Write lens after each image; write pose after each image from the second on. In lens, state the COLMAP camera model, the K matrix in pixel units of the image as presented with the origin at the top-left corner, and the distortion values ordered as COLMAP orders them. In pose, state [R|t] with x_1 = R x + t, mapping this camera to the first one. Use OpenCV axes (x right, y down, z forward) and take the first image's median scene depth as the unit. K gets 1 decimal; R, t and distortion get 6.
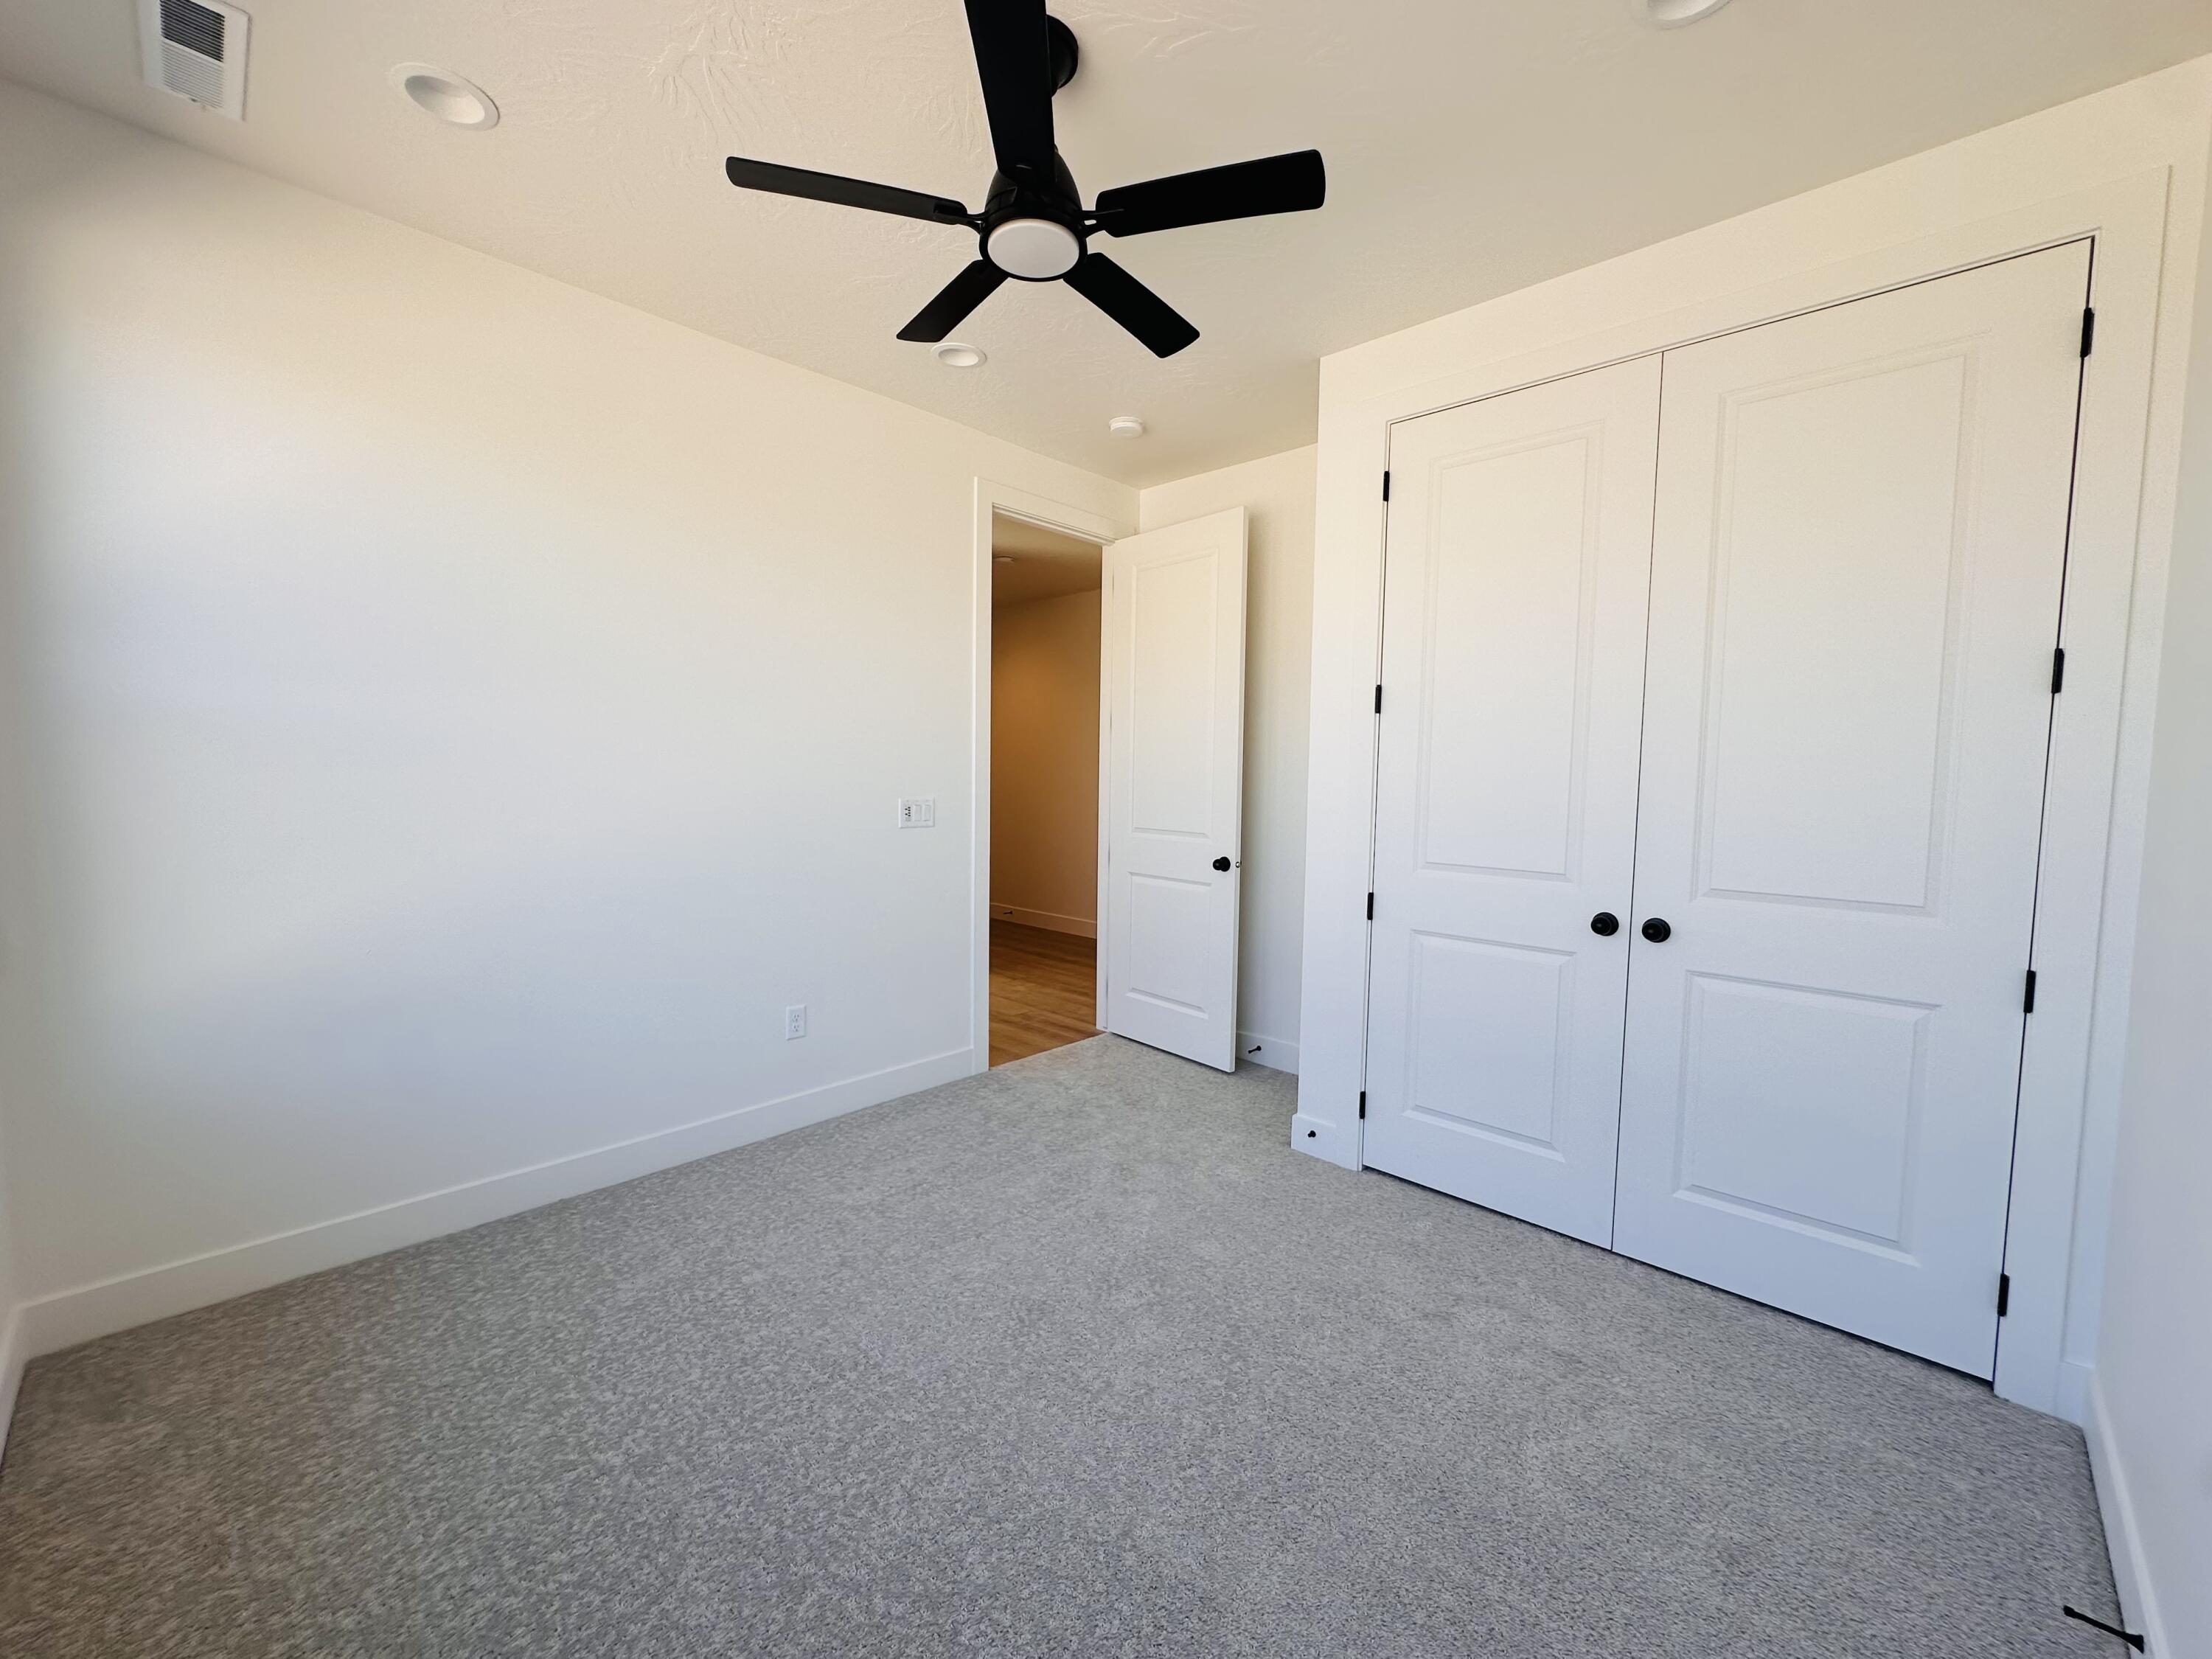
lens RADIAL K [[885.7, 0, 1107.4], [0, 885.7, 828.2], [0, 0, 1]] dist [-0.004908, 0.000565]
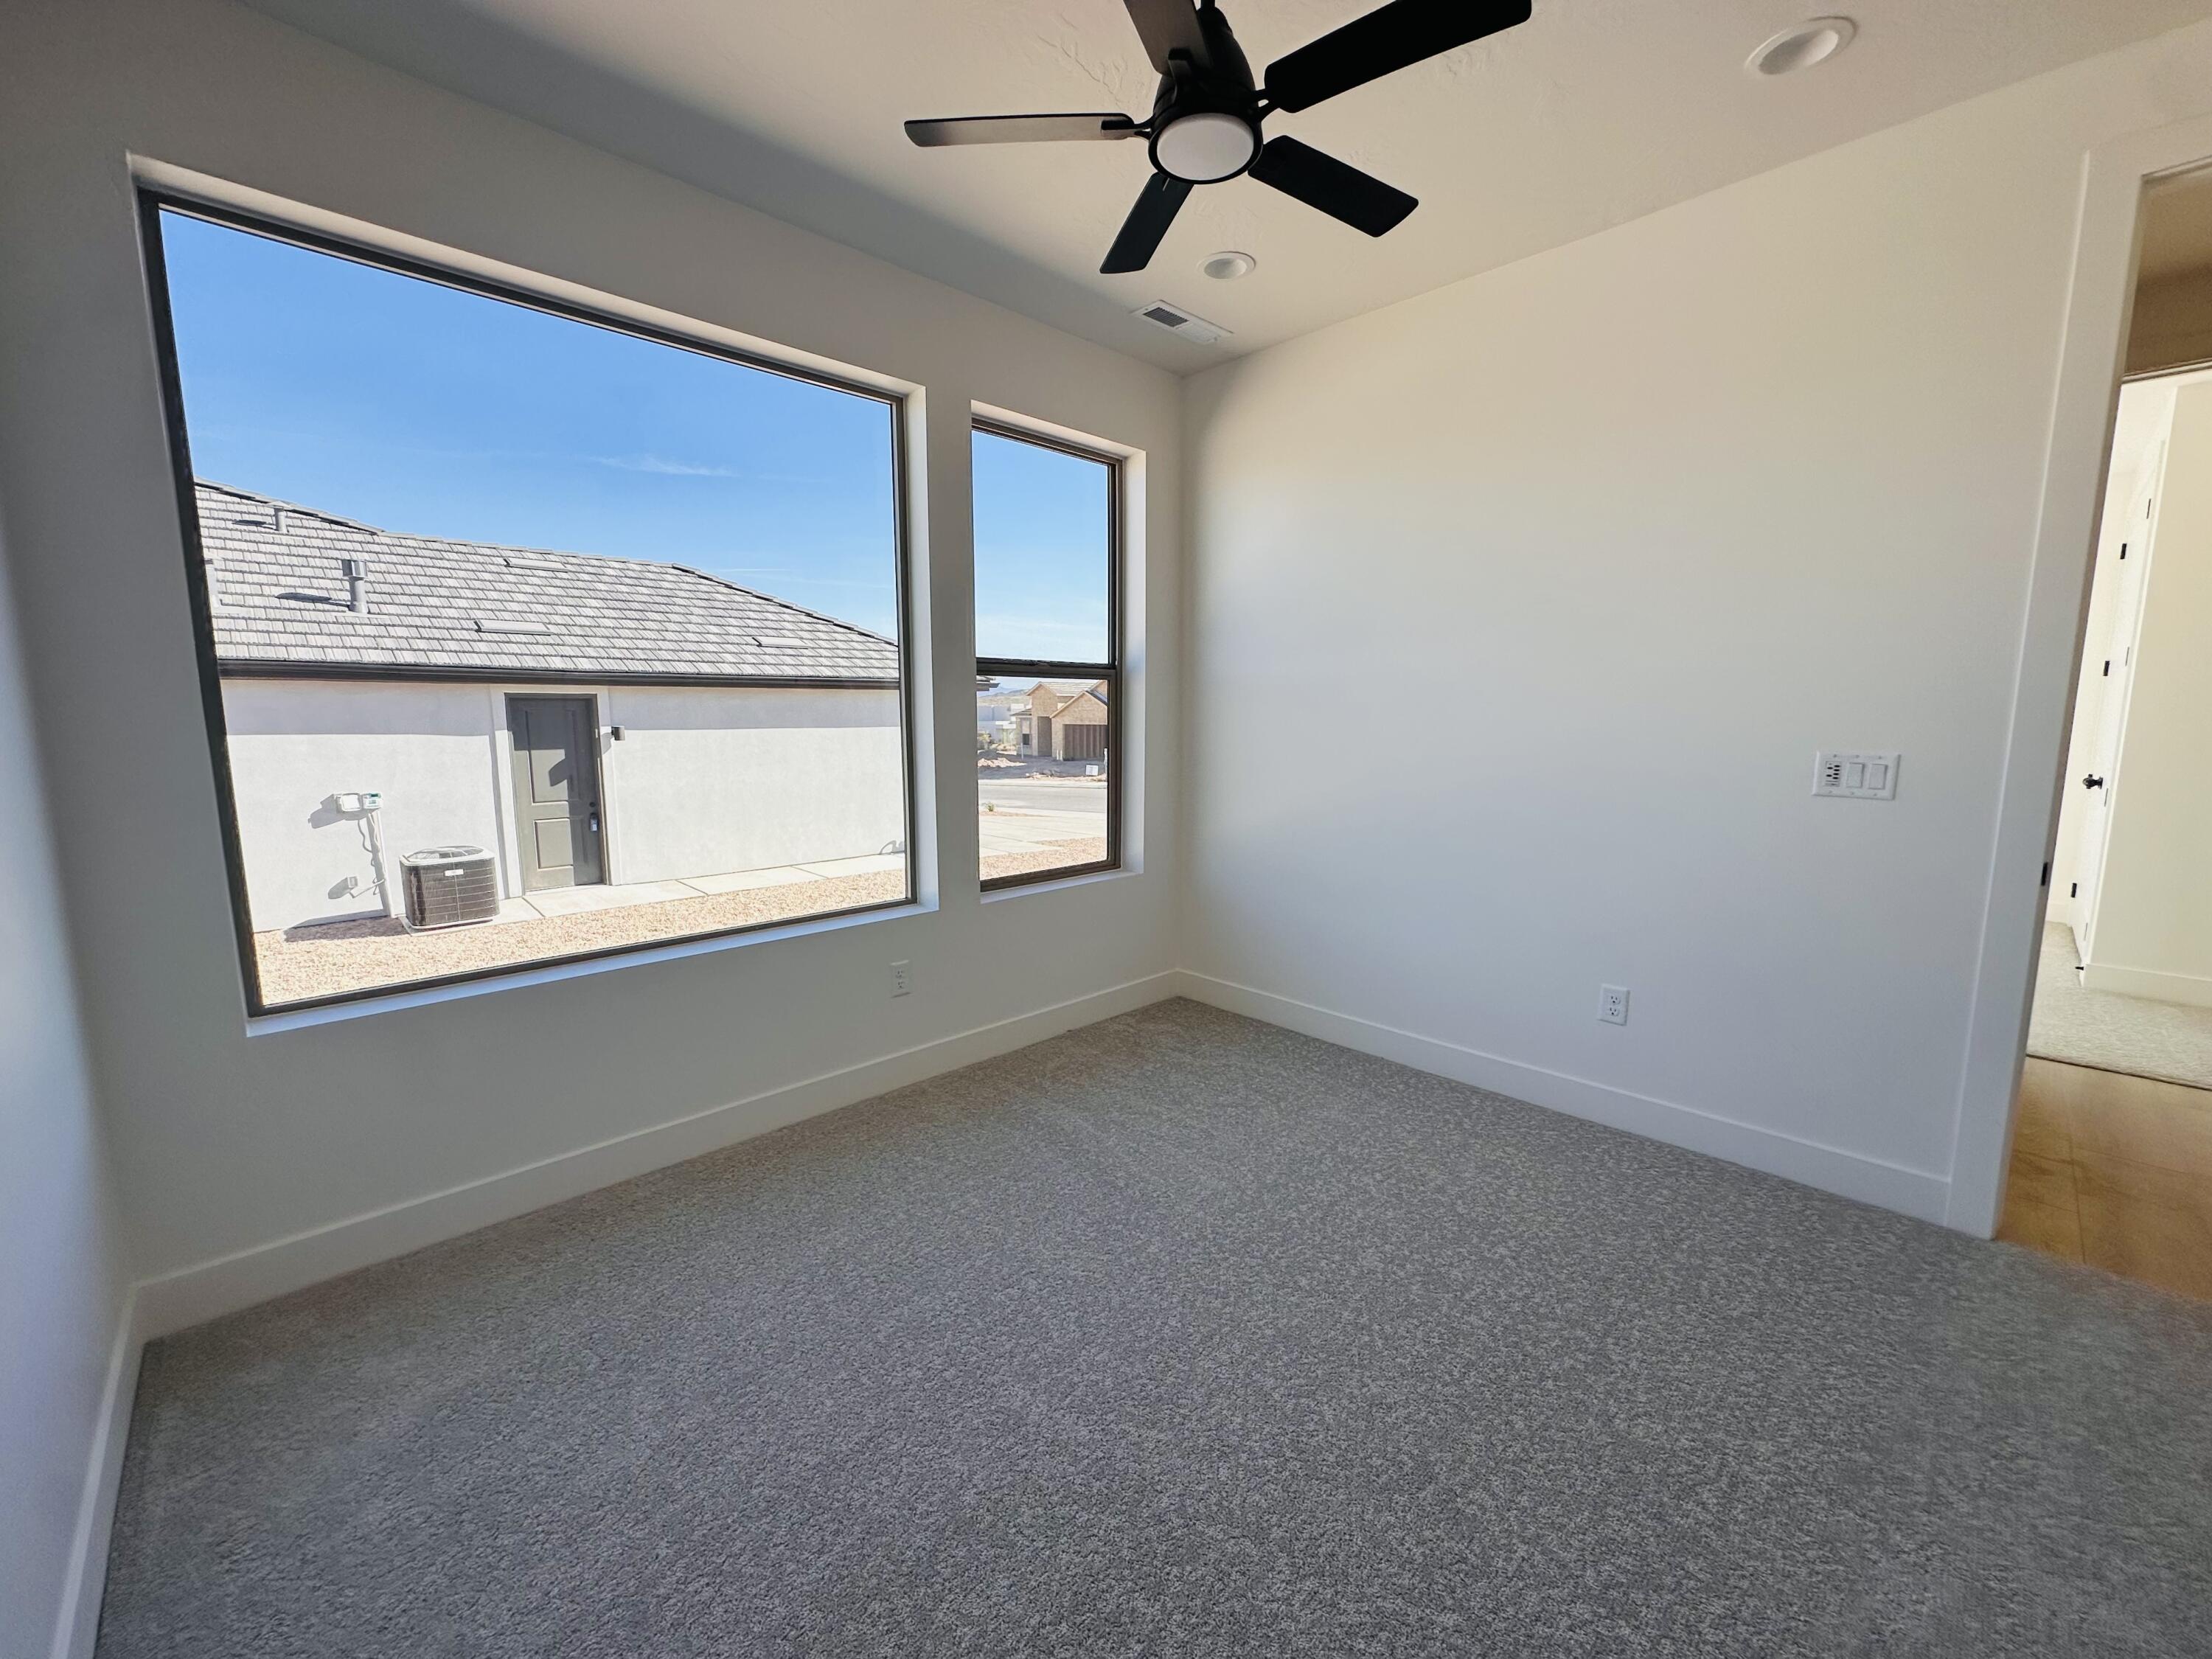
lens RADIAL K [[885.7, 0, 1107.4], [0, 885.7, 828.2], [0, 0, 1]] dist [-0.004908, 0.000565]
pose [[-0.046114, 0.115601, -0.992225, 0.509461], [-0.064354, 0.990874, 0.118434, -0.022715], [0.996861, 0.069315, -0.038254, 0.528100]]
